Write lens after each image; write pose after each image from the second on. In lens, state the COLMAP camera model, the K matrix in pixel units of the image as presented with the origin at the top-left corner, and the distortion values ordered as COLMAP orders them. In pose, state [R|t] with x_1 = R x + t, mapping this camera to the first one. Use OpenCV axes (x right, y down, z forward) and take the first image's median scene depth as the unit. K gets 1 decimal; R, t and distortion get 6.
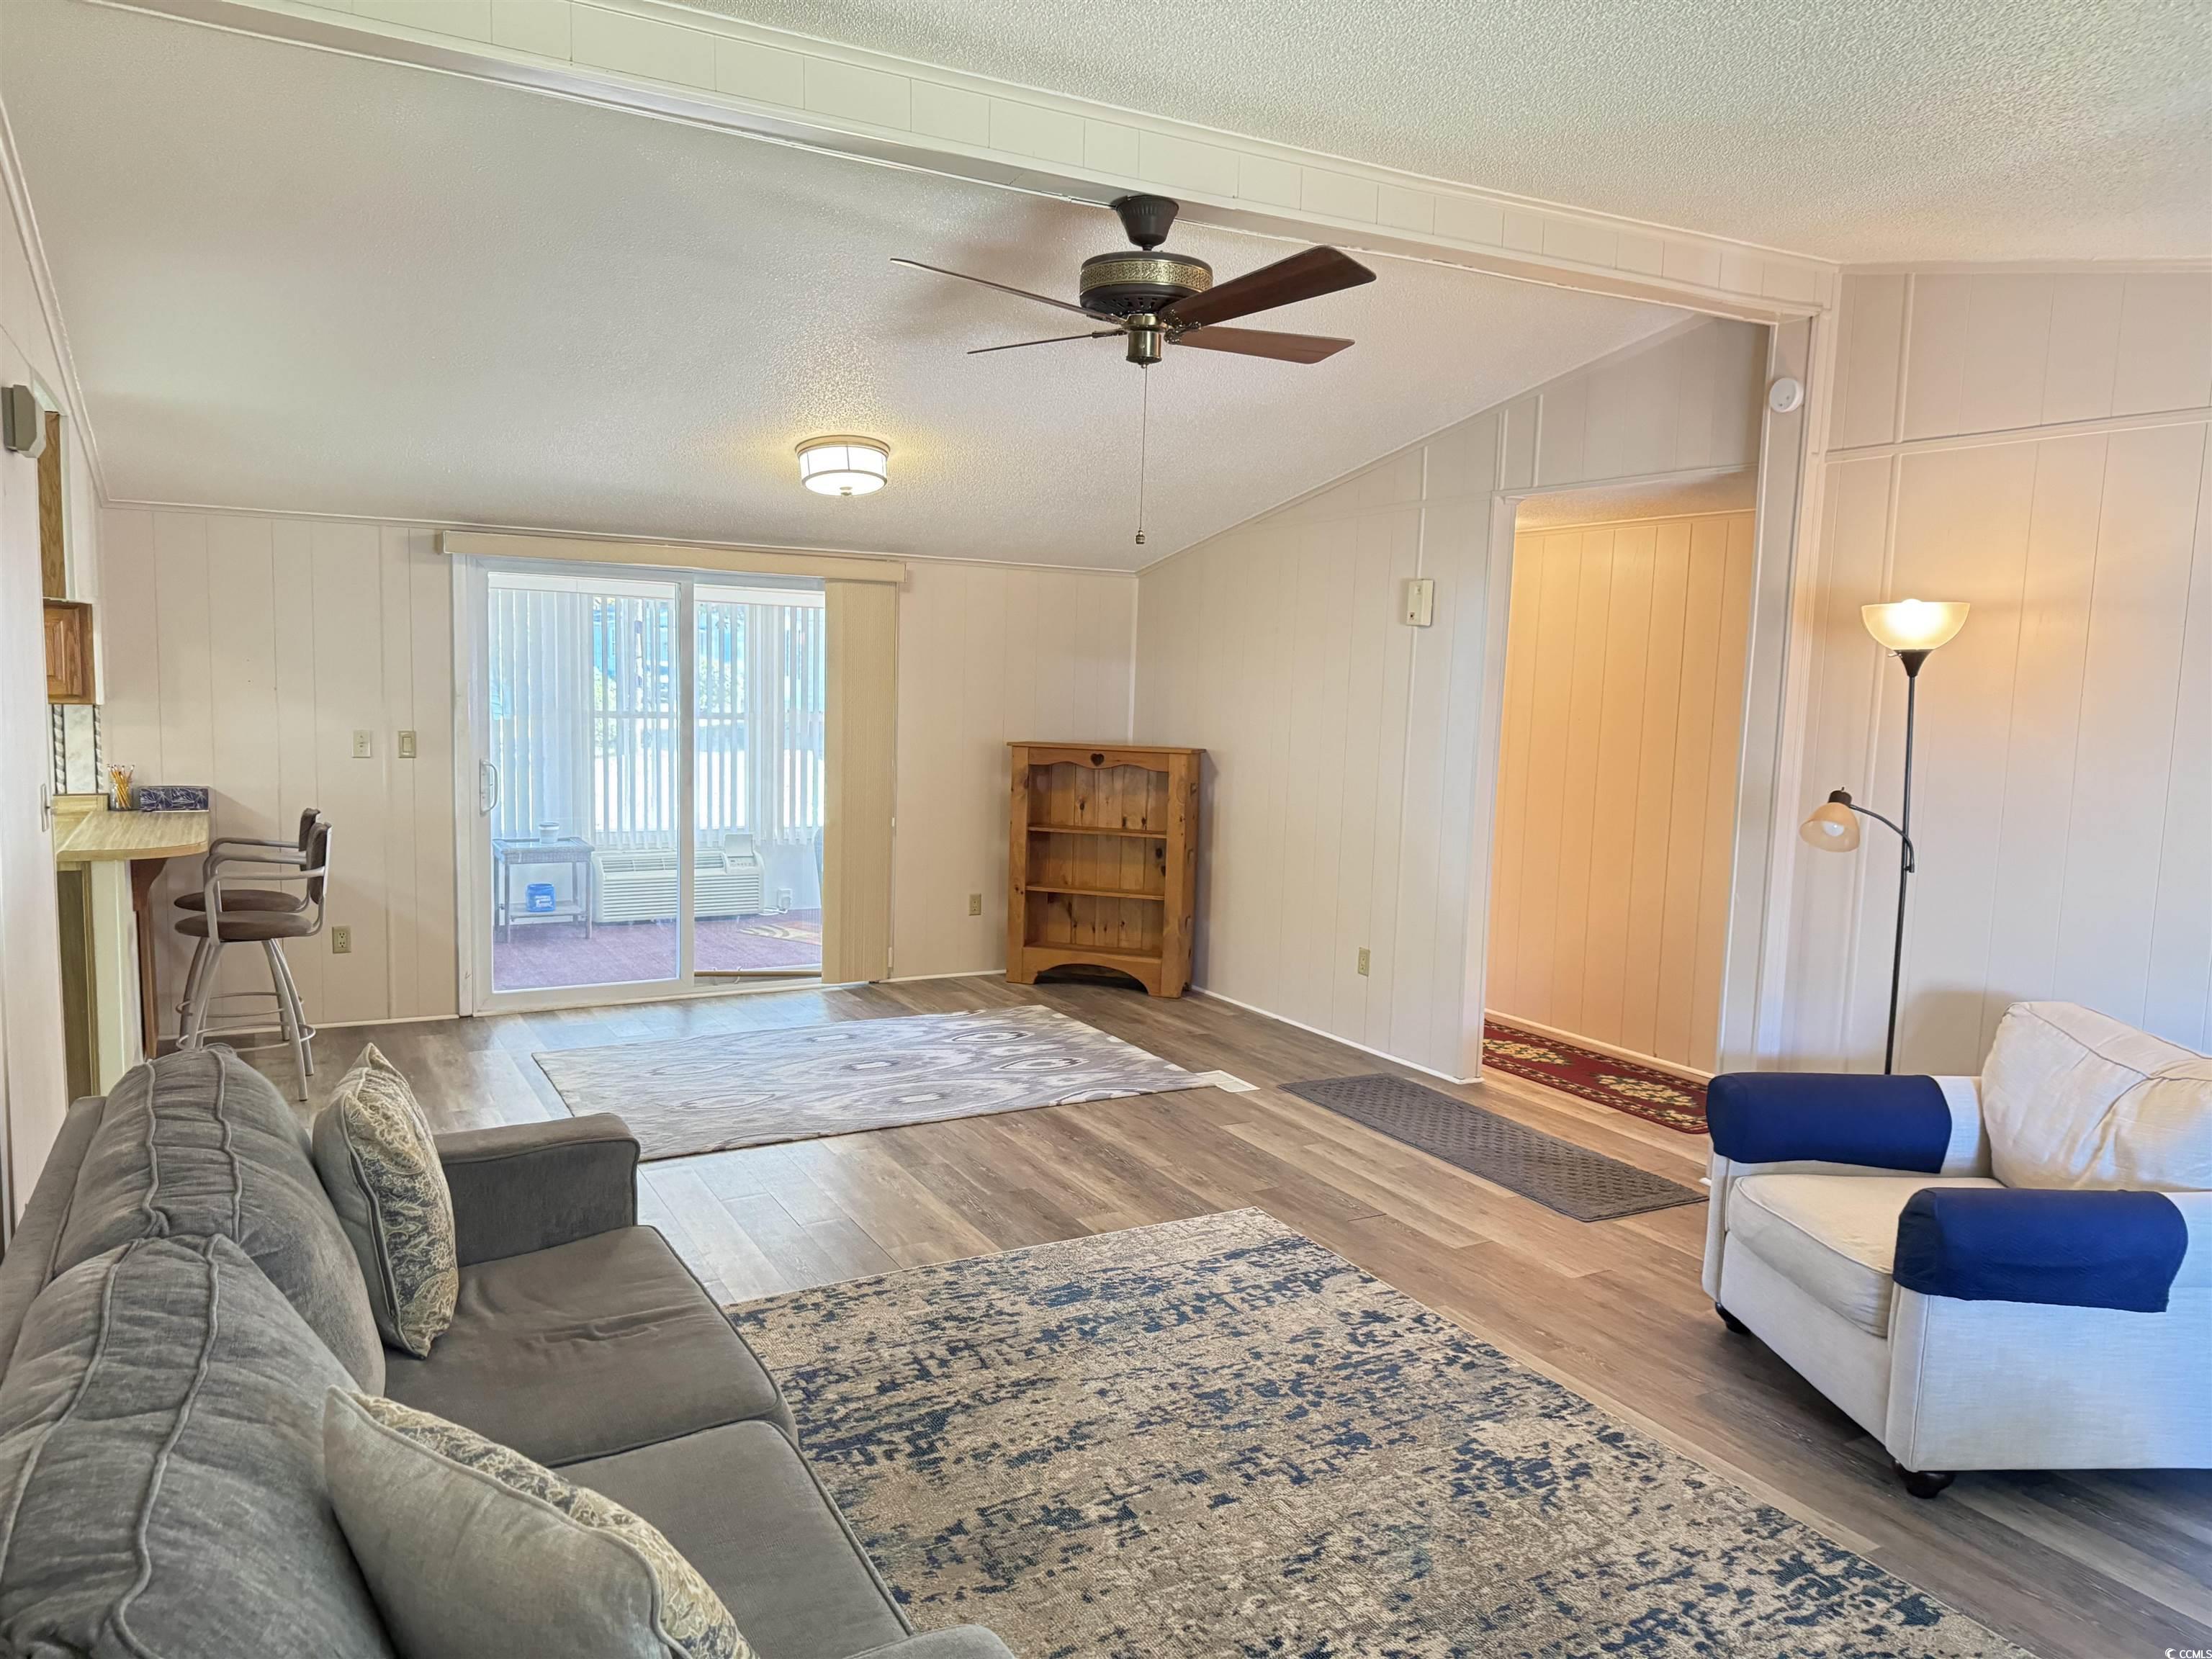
lens RADIAL K [[1537.8, 0, 1104.6], [0, 1537.8, 820.6], [0, 0, 1]] dist [0.153383, -0.197060]
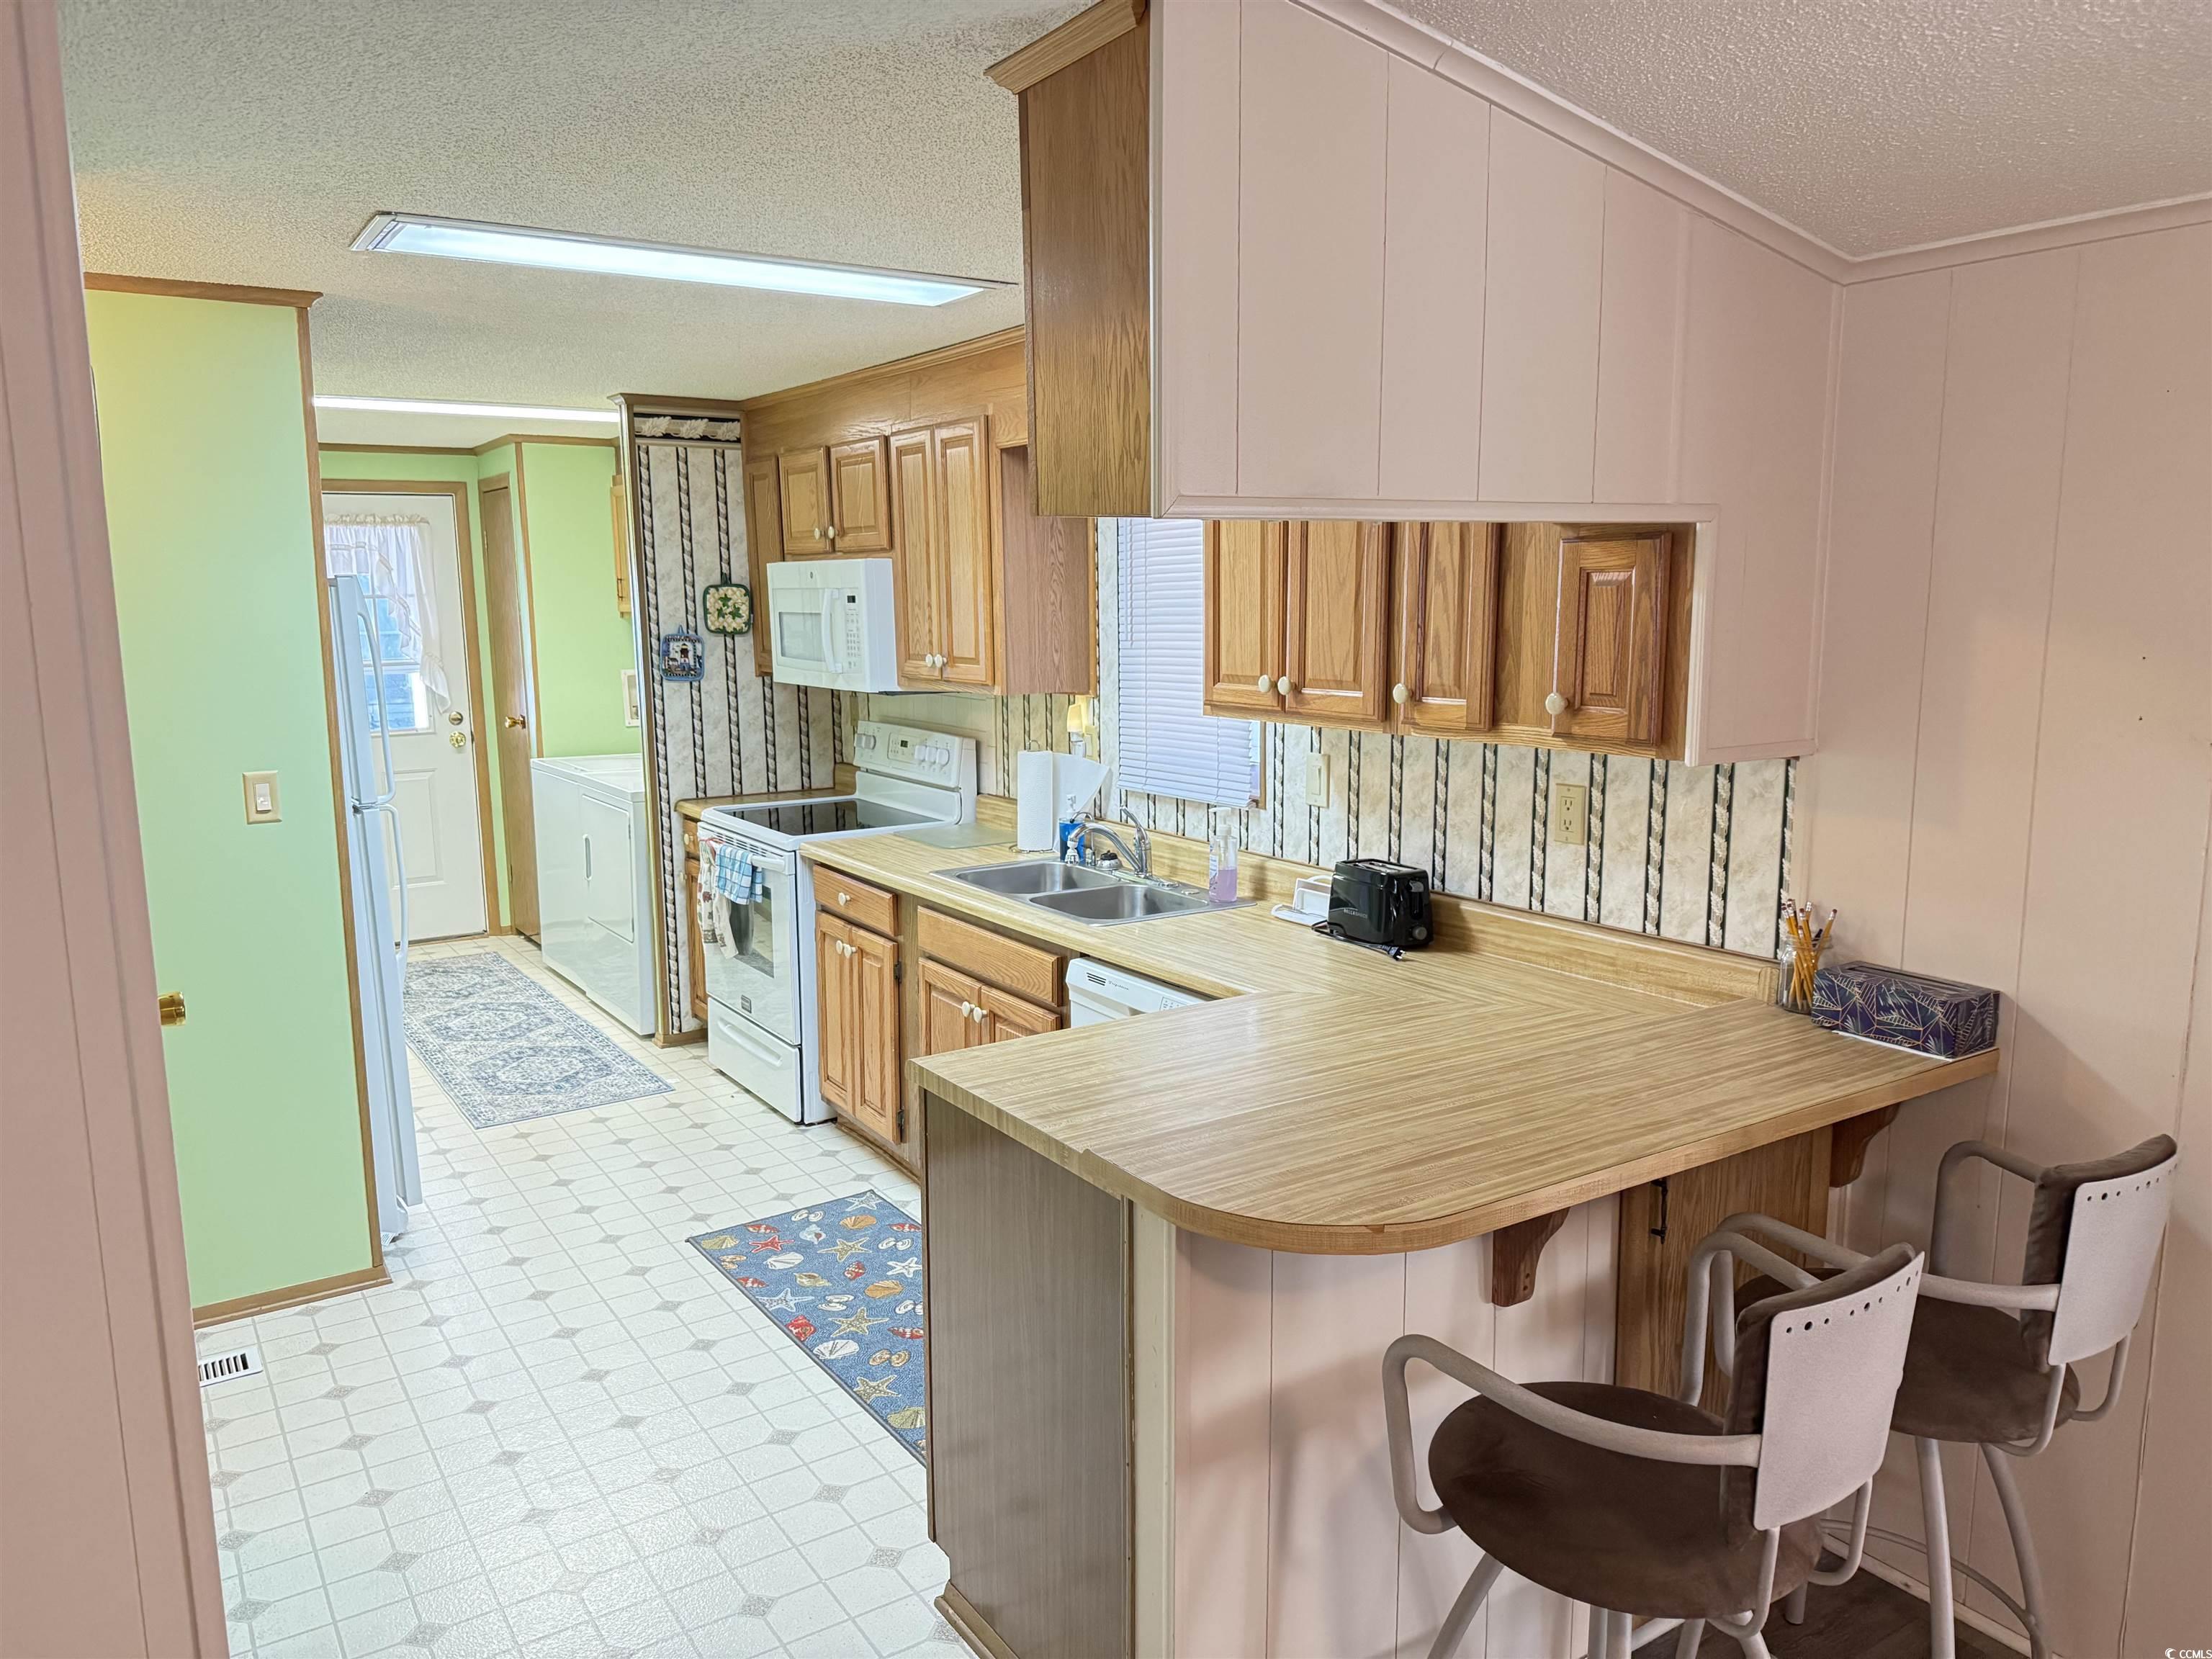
lens RADIAL K [[1558.3, 0, 1113.6], [0, 1558.3, 842.0], [0, 0, 1]] dist [0.200967, -0.443526]
pose [[0.079962, 0.142250, -0.986596, -0.328522], [-0.088362, 0.986880, 0.135129, -0.136261], [0.992874, 0.076372, 0.091483, 1.148659]]
